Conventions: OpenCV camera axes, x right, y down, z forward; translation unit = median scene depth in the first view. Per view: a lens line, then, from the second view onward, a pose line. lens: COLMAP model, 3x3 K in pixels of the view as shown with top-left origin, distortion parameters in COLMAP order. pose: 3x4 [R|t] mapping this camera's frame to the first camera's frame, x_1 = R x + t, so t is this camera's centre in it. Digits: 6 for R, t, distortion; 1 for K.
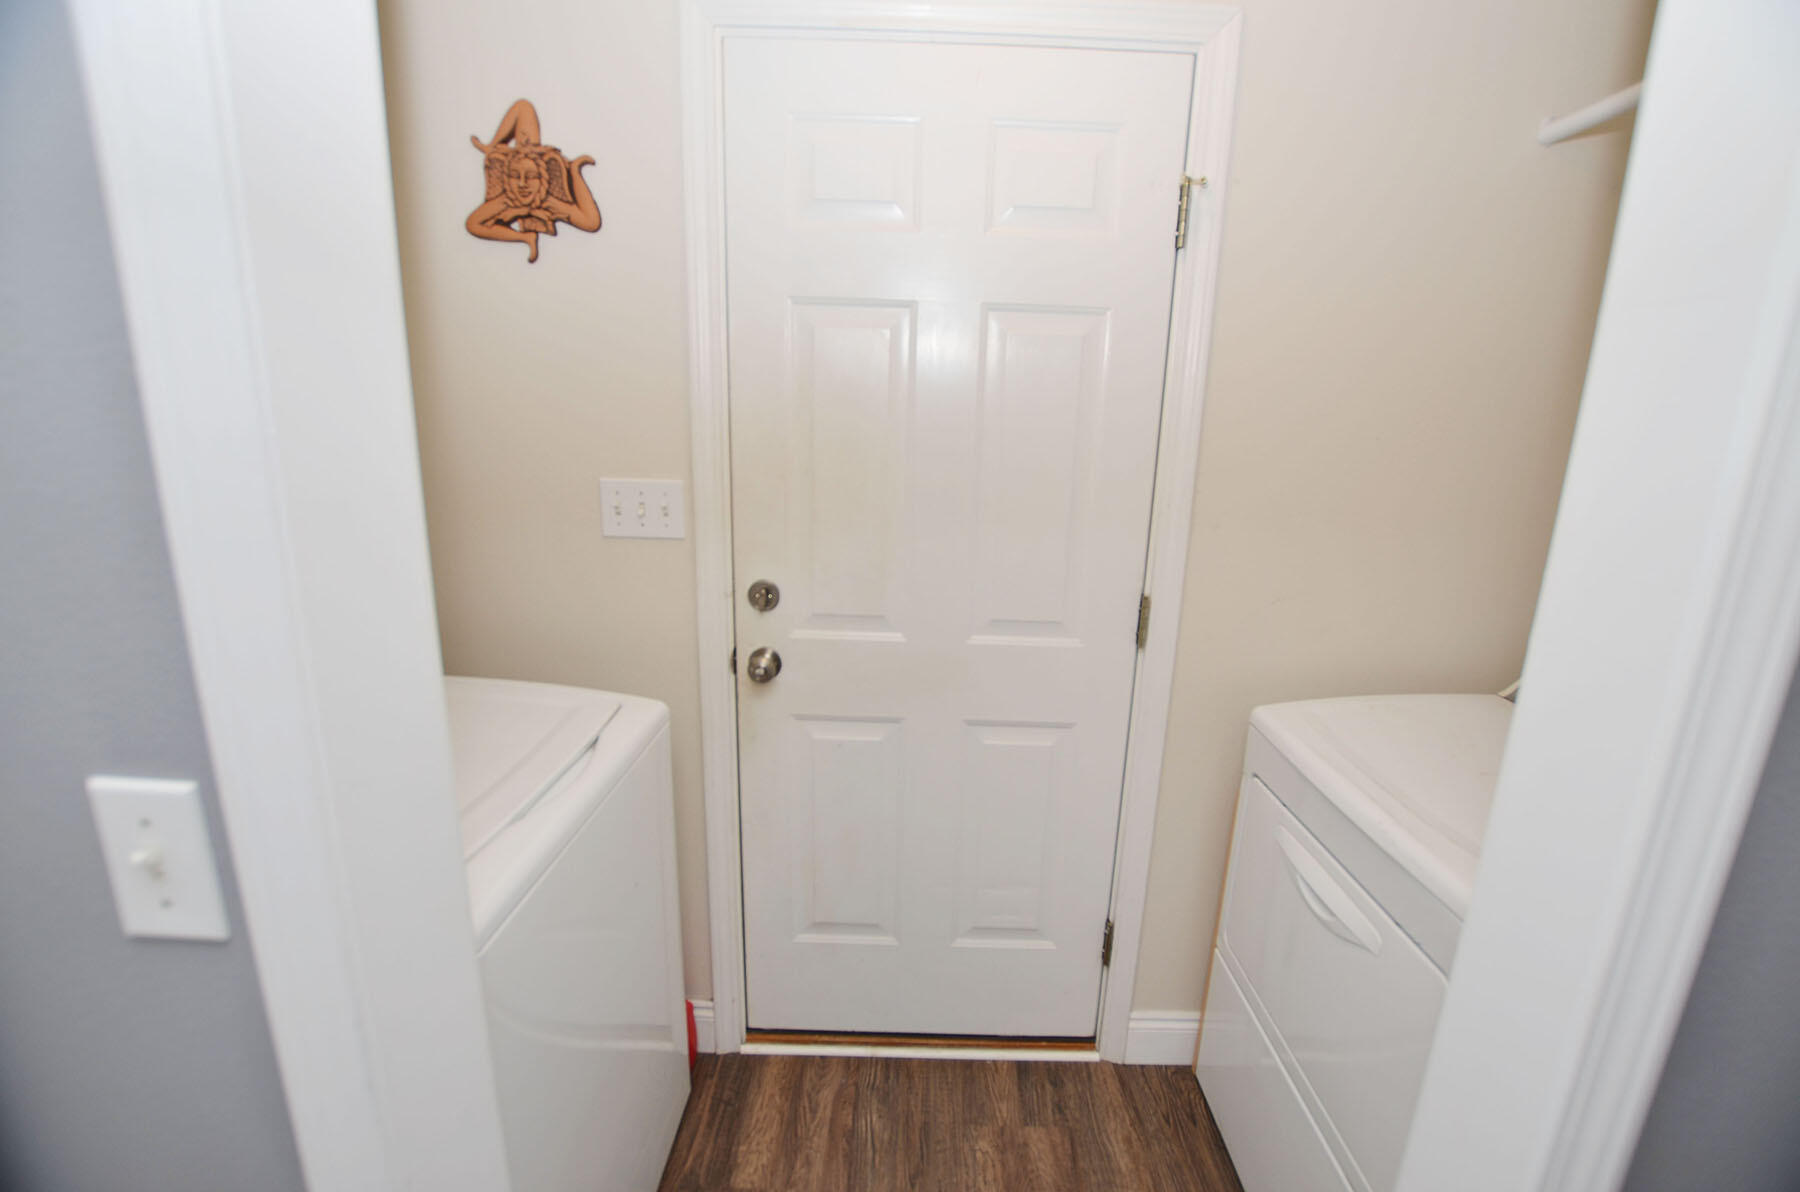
lens RADIAL K [[780.3, 0, 897.4], [0, 780.3, 606.7], [0, 0, 1]] dist [-0.030726, 0.002071]
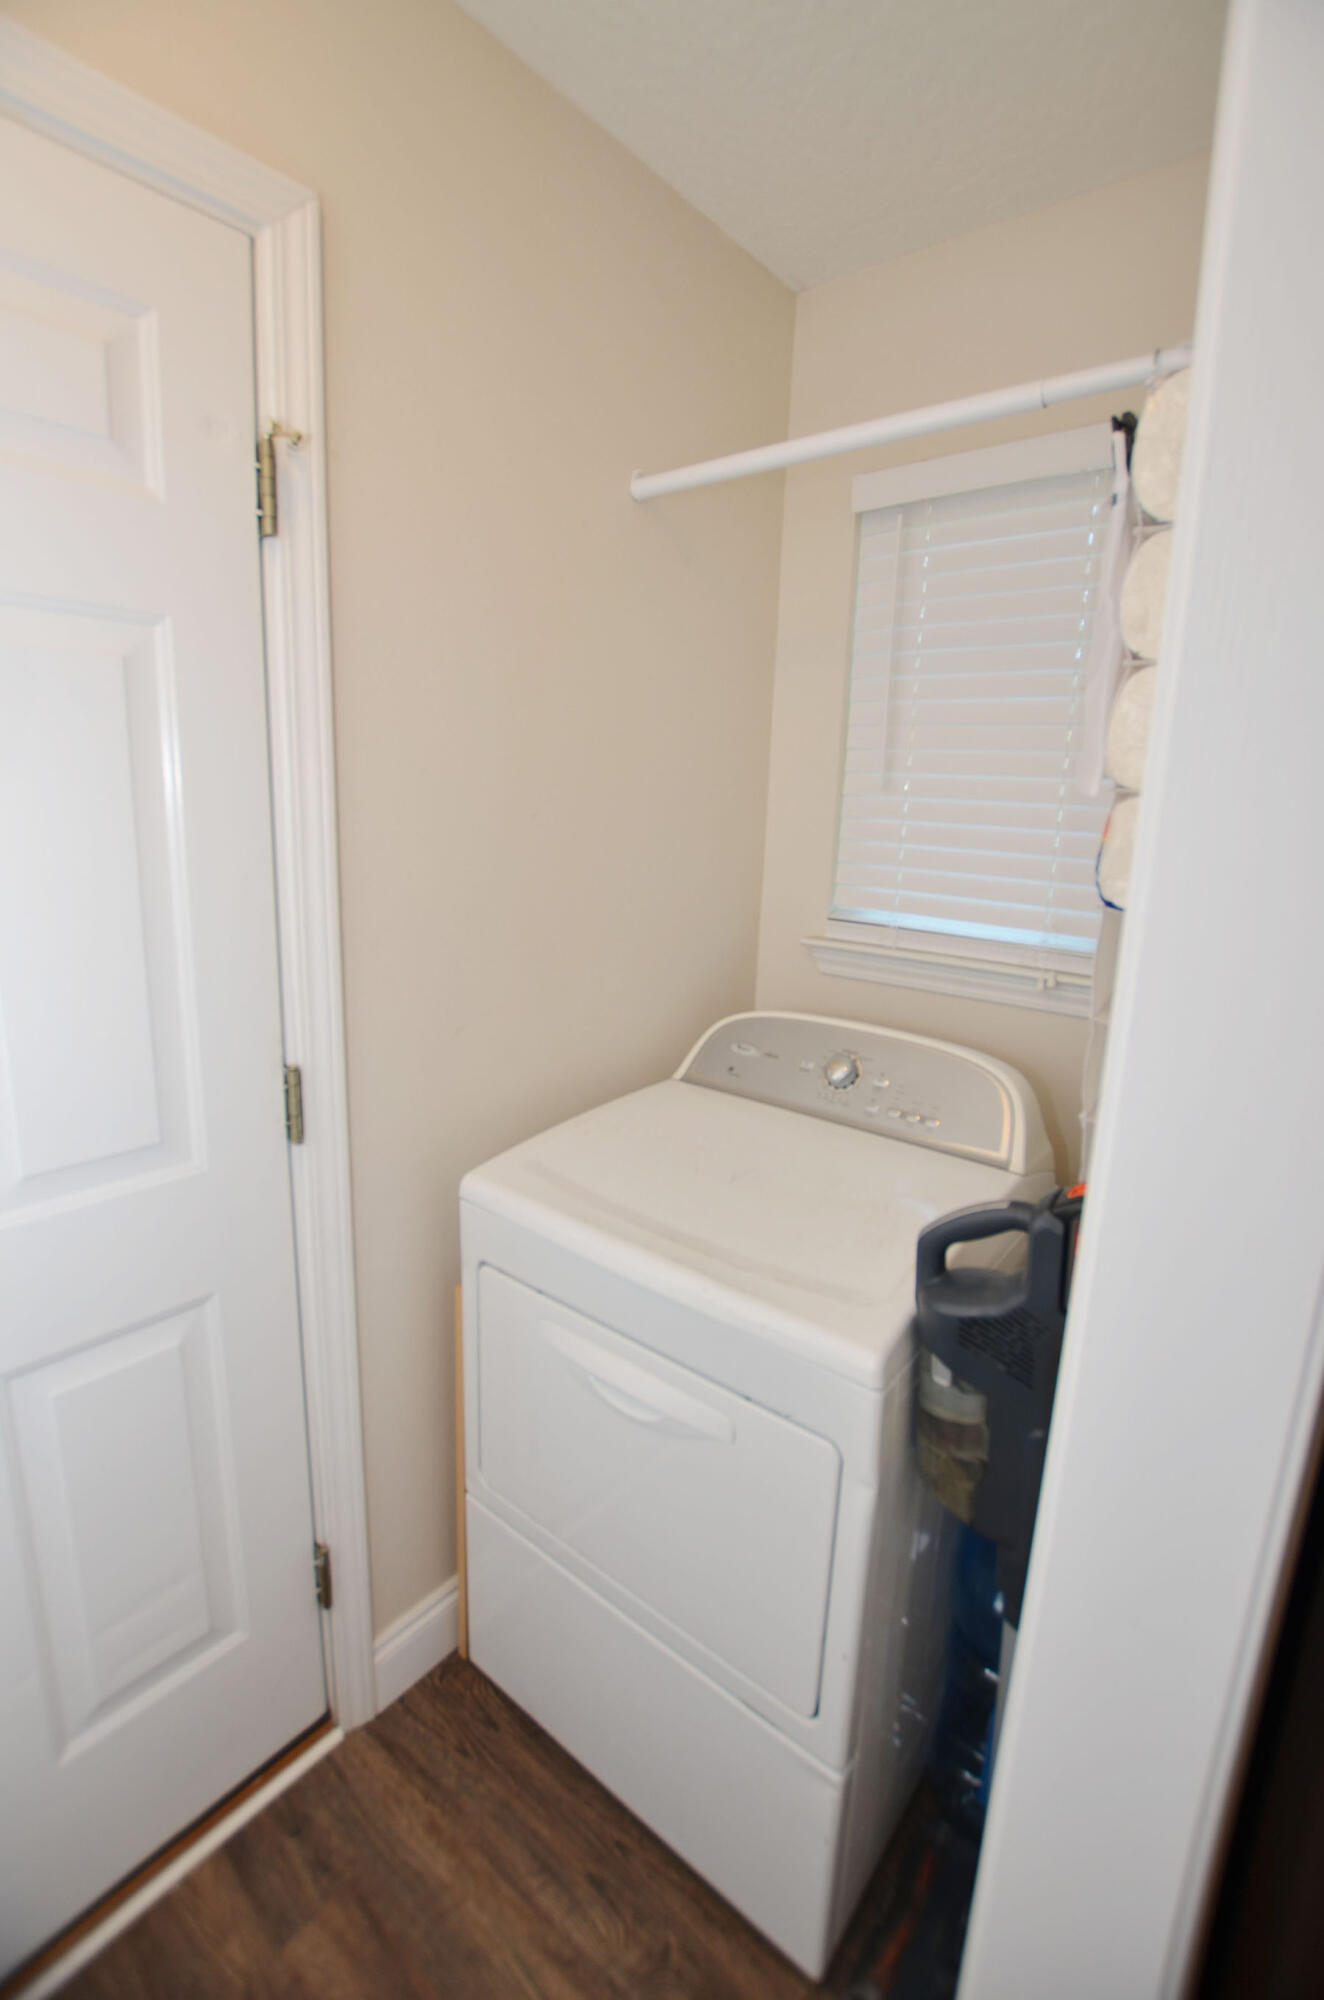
lens RADIAL K [[867.0, 0, 679.0], [0, 867.0, 986.0], [0, 0, 1]] dist [-0.030726, 0.002071]
pose [[0.600899, -0.159647, 0.783220, -0.040616], [0.169069, 0.983067, 0.070671, -0.072733], [-0.781240, 0.089952, 0.617715, 0.274352]]
